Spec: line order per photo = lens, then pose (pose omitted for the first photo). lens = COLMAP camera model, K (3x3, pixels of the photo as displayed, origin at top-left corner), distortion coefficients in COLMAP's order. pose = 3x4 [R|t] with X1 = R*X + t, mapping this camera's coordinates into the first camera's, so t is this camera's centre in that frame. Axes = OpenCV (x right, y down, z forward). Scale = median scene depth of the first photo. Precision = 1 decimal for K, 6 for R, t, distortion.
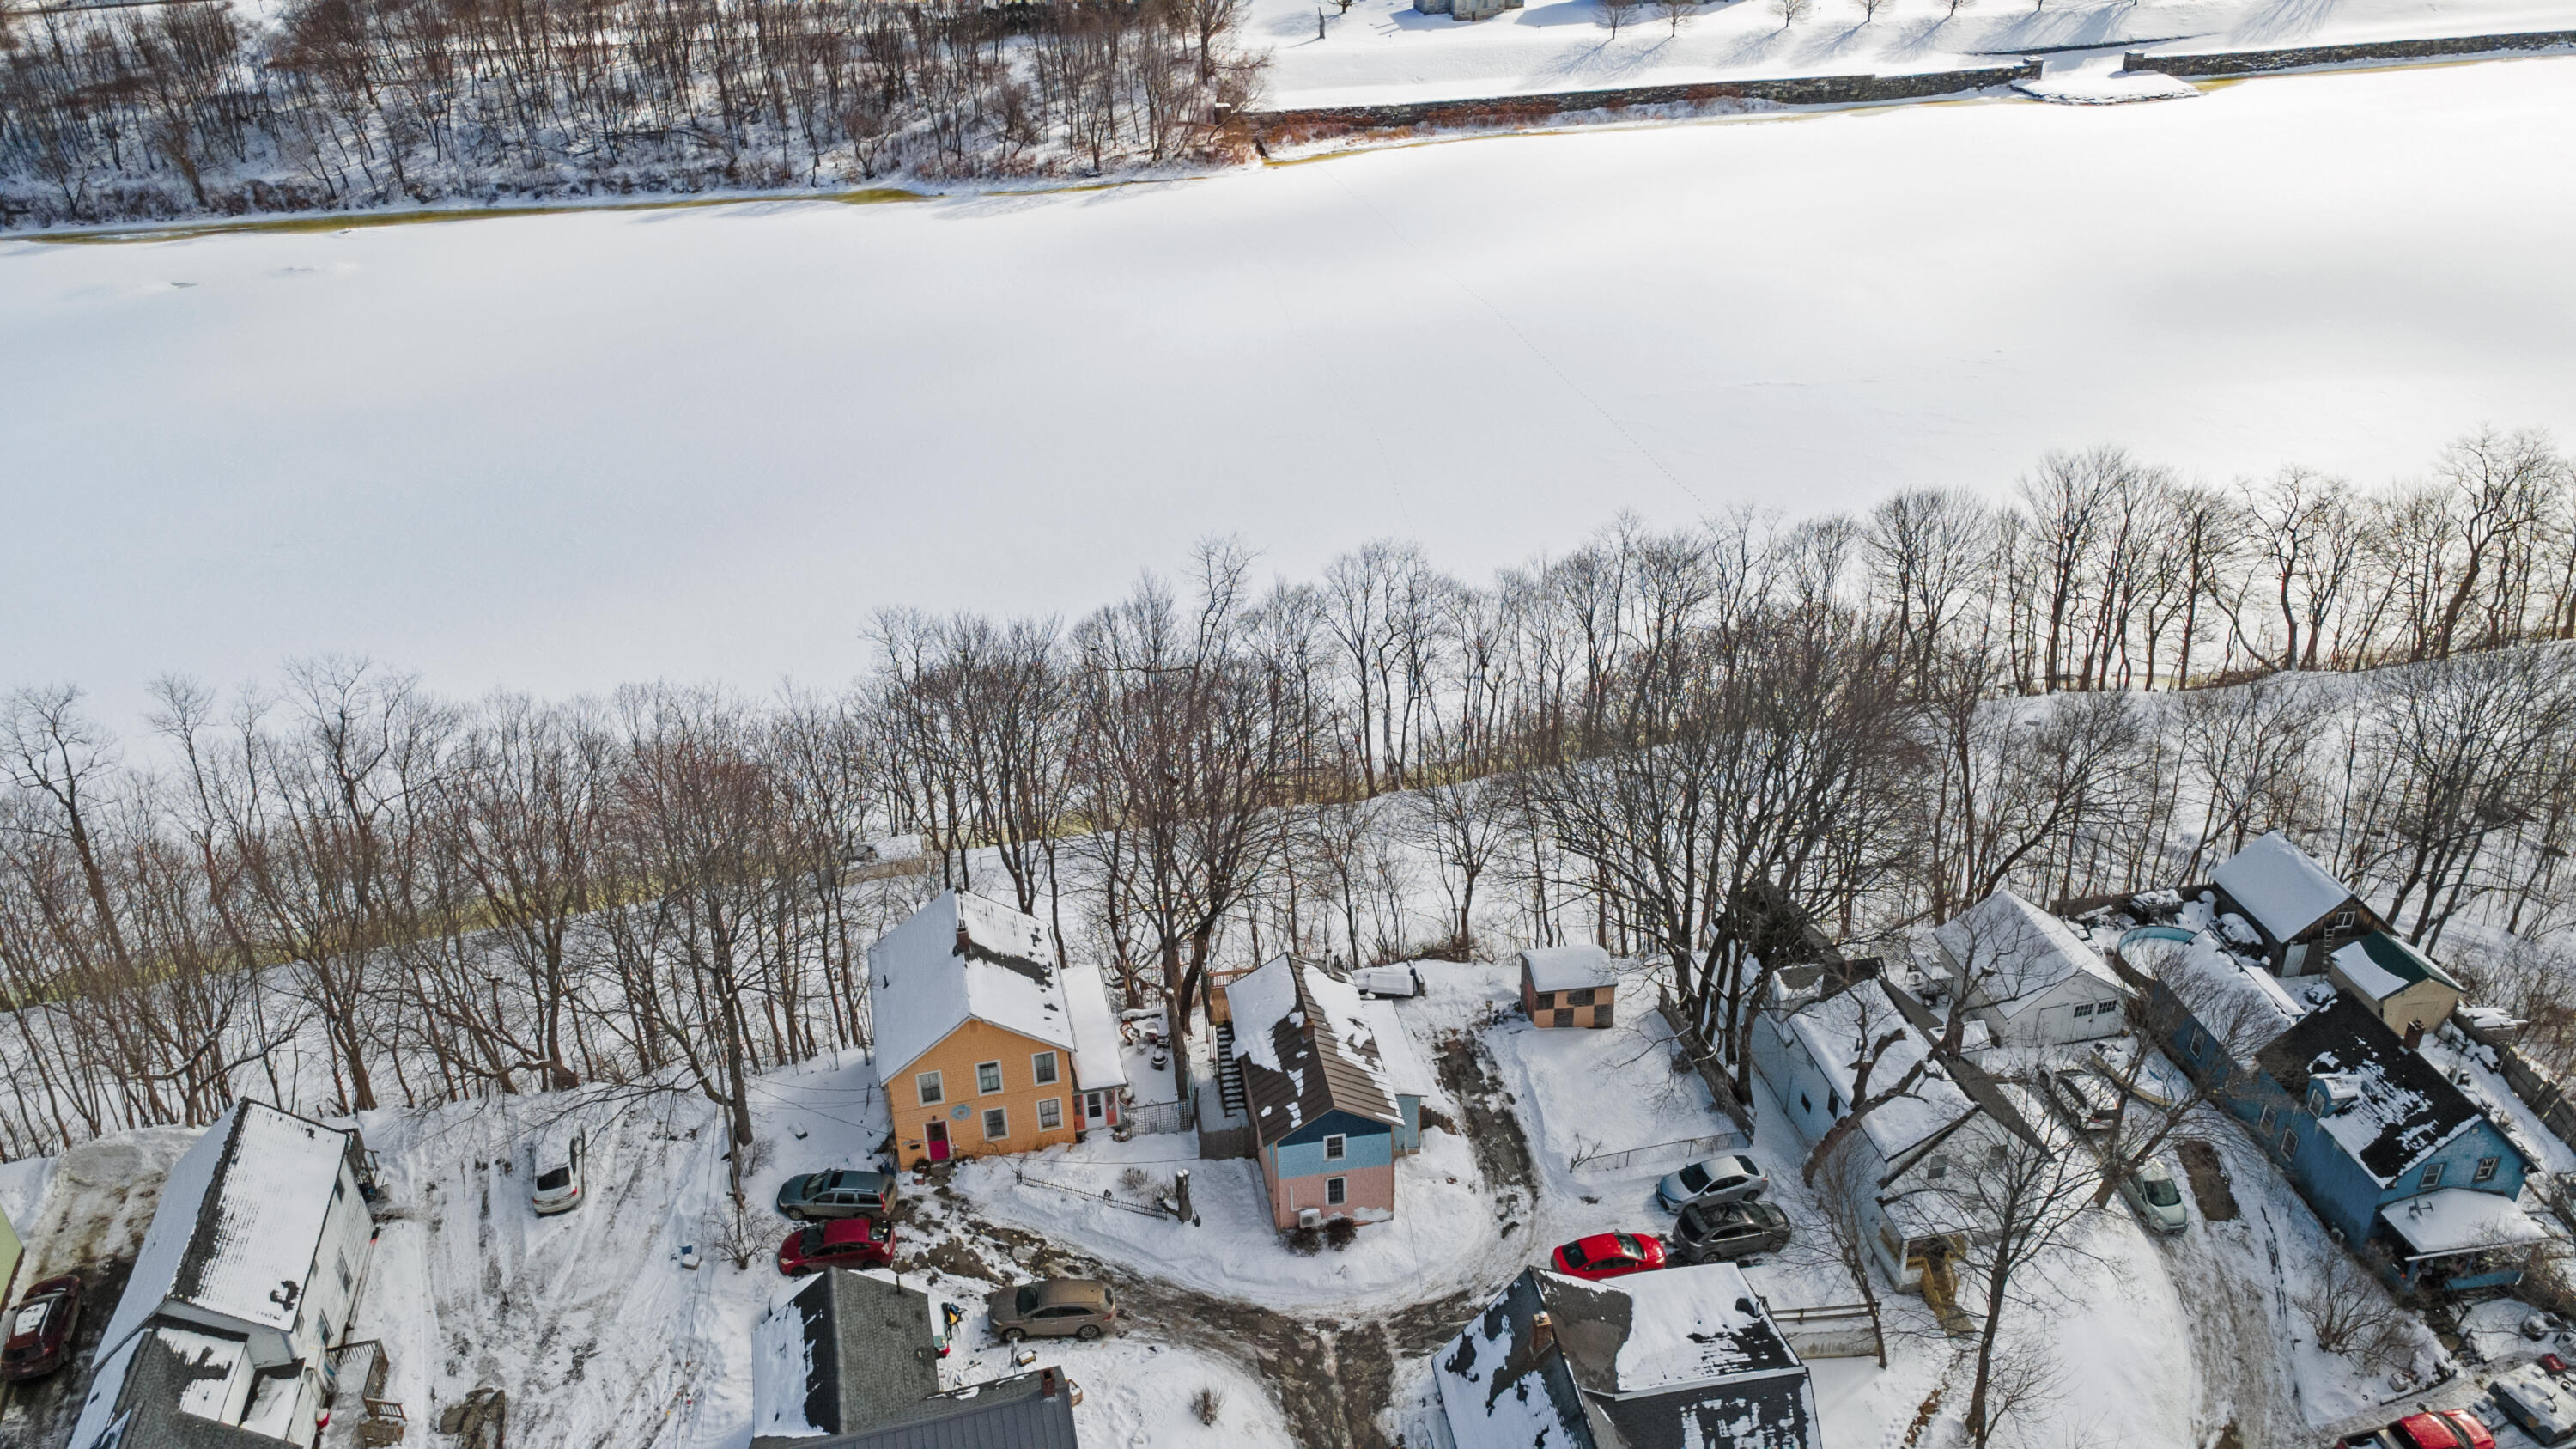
lens RADIAL K [[1870.7, 0, 1288.0], [0, 1870.7, 724.5], [0, 0, 1]] dist [0.045758, 0.003909]
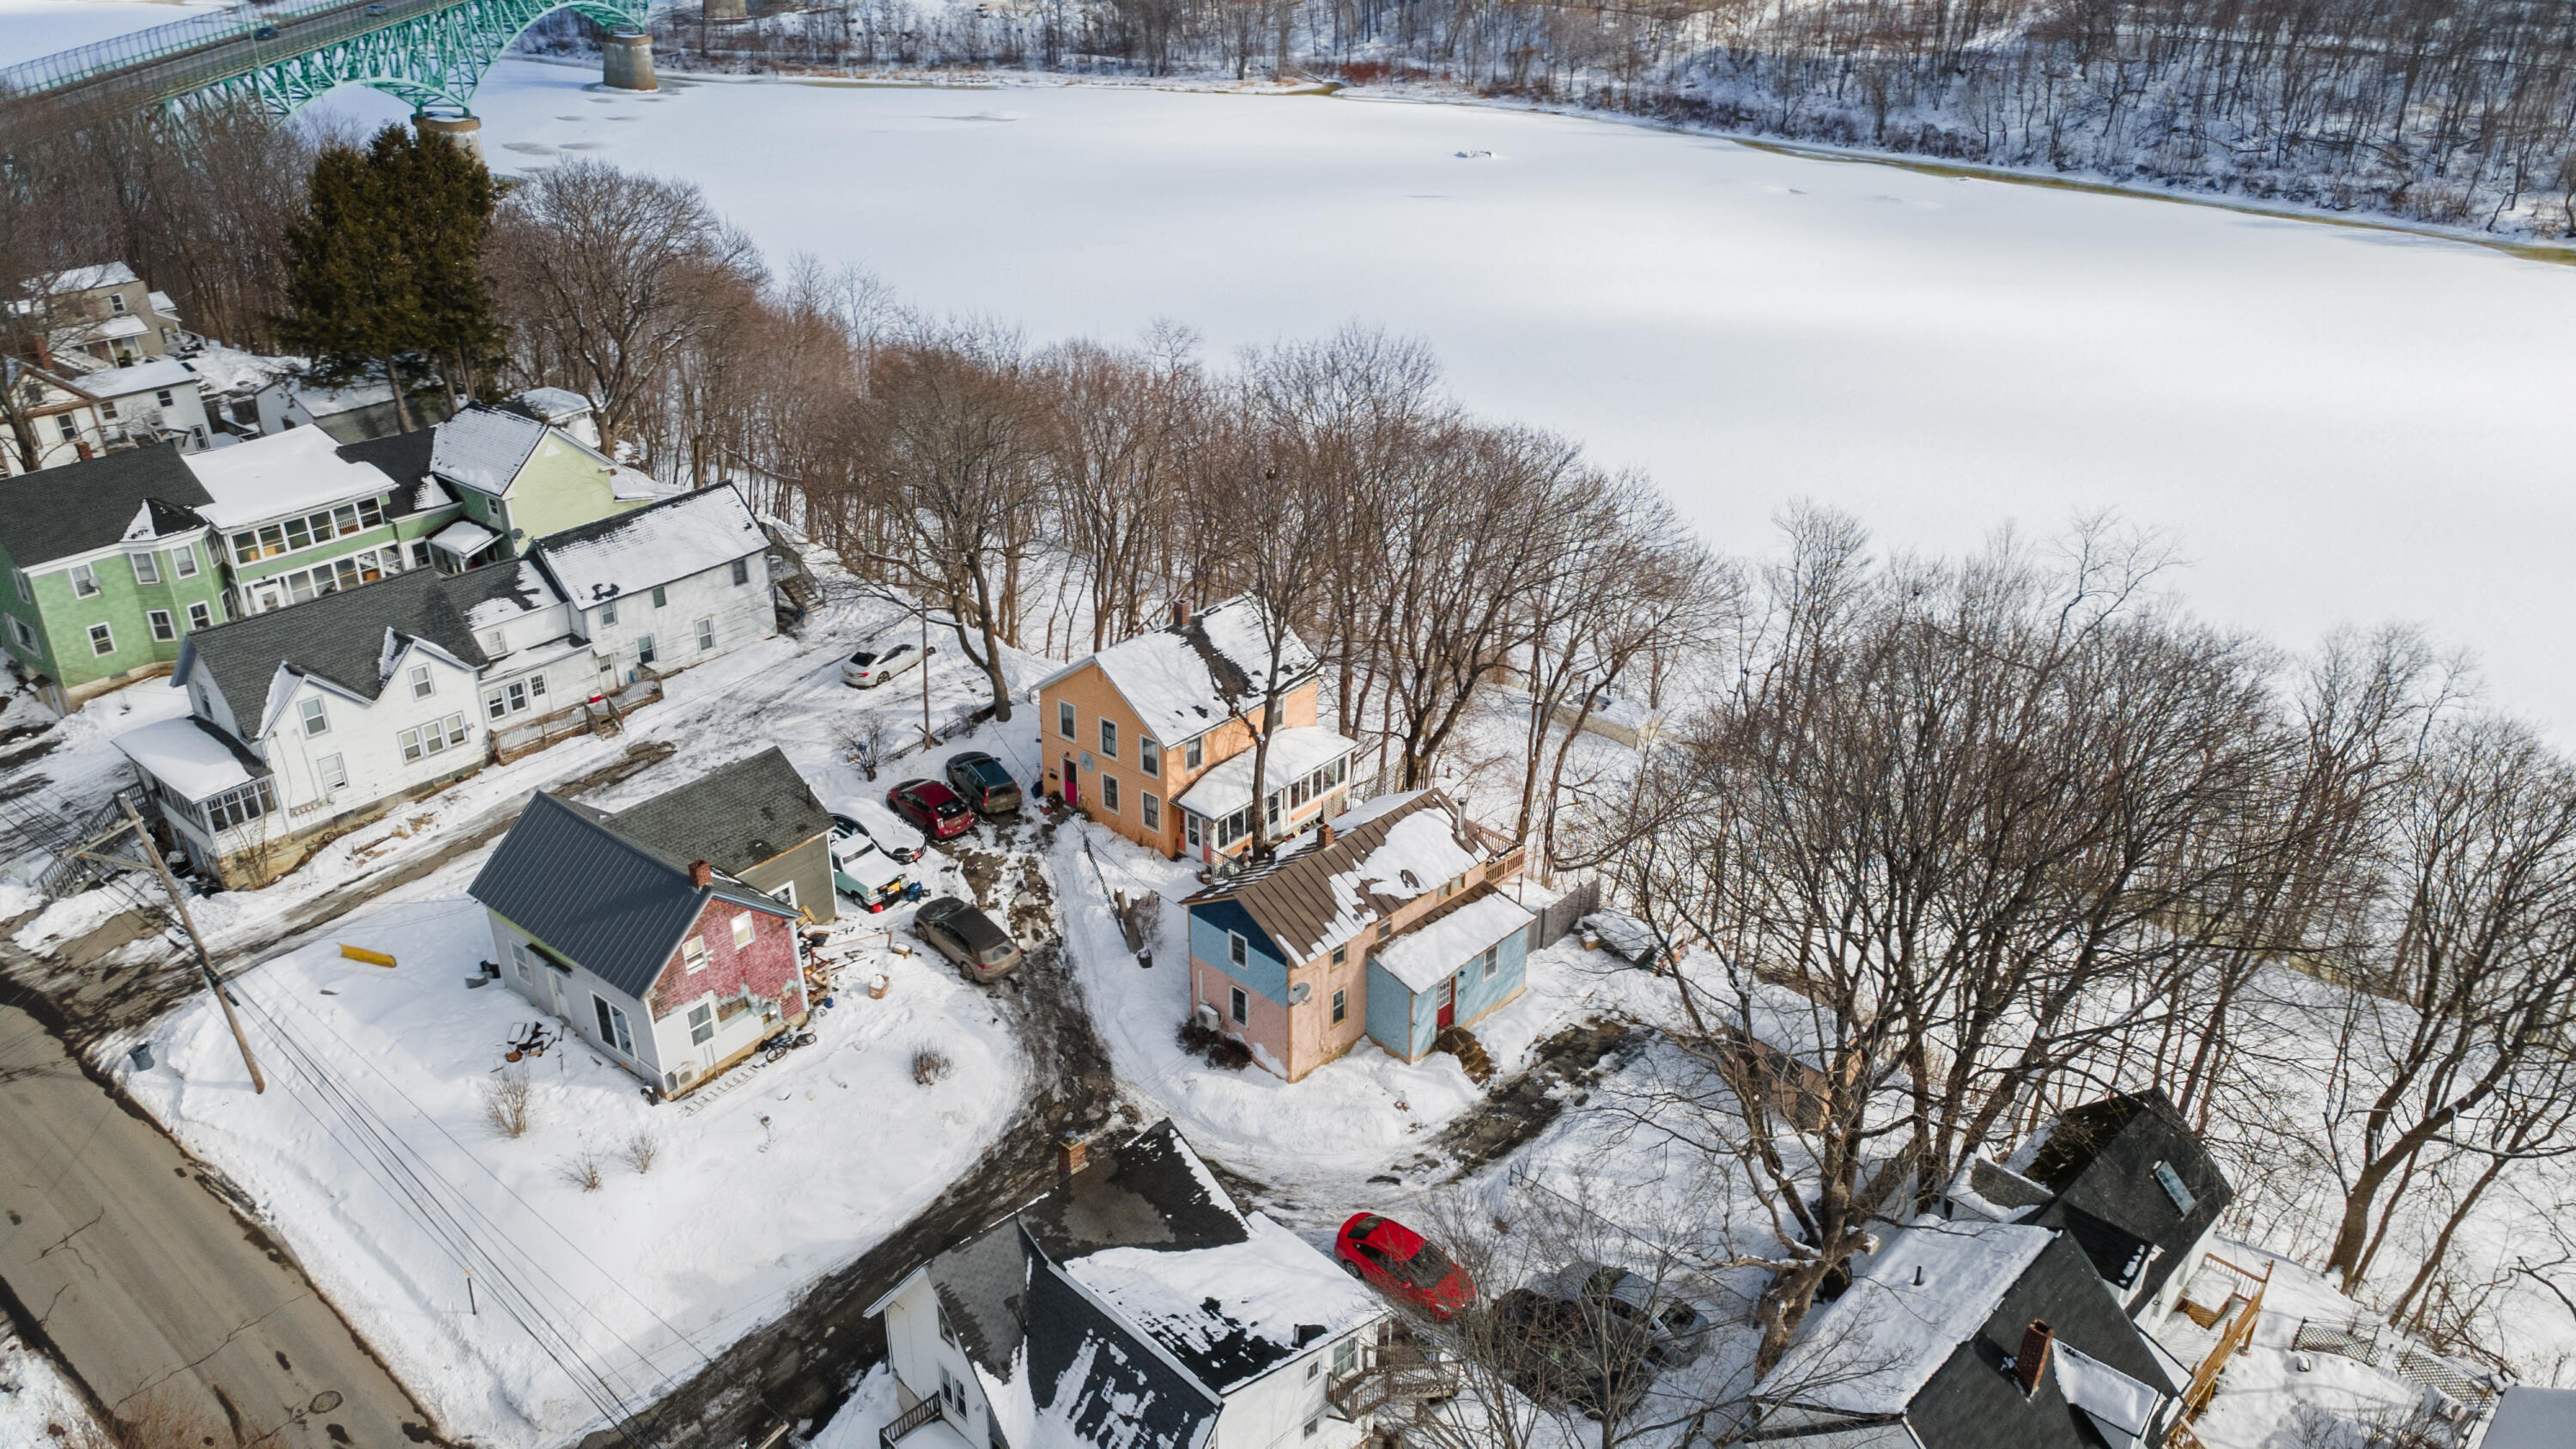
lens RADIAL K [[1858.8, 0, 1288.0], [0, 1858.8, 724.5], [0, 0, 1]] dist [0.051651, -0.004164]
pose [[0.580845, 0.391547, -0.713659, 0.568647], [-0.411051, 0.897811, 0.158028, -0.007721], [0.702607, 0.201560, 0.682435, 0.400193]]
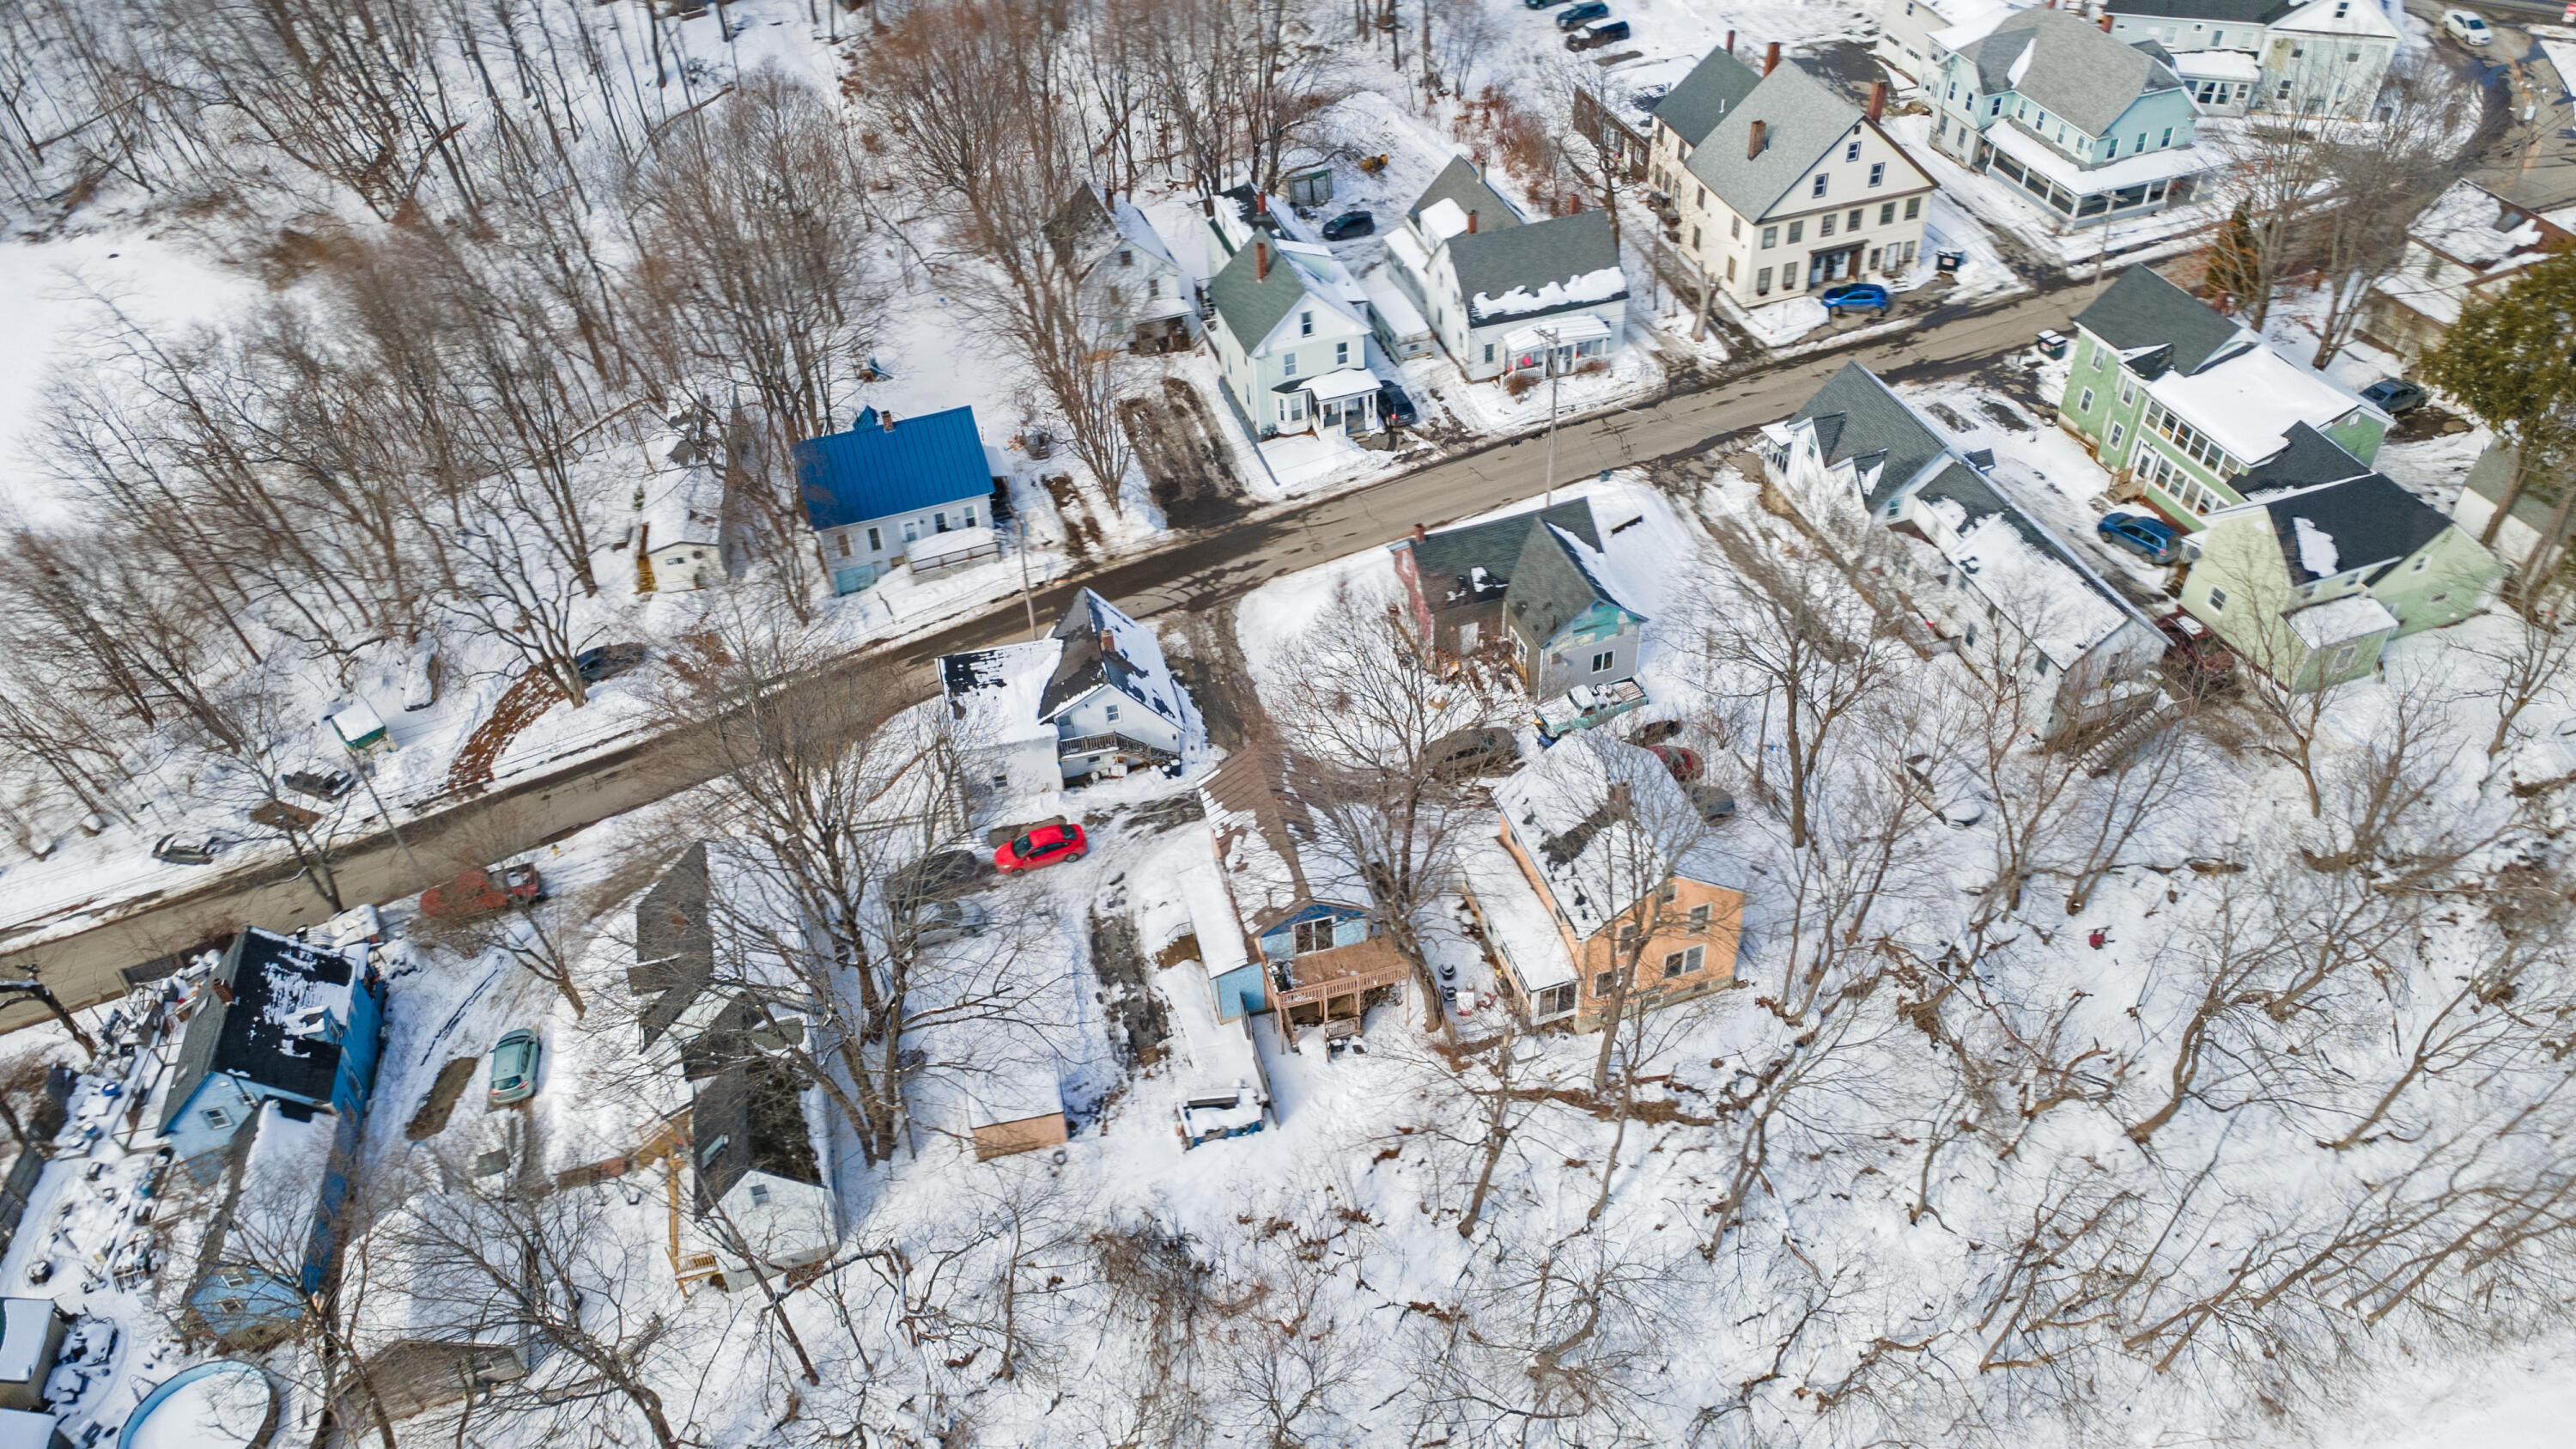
lens RADIAL K [[1862.4, 0, 1258.2], [0, 1862.4, 729.6], [0, 0, 1]] dist [0.008559, 0.002124]
pose [[-0.995540, 0.094262, -0.003788, 0.024981], [0.028242, 0.336105, 0.941401, -0.846722], [0.090012, 0.937096, -0.337268, 1.297594]]
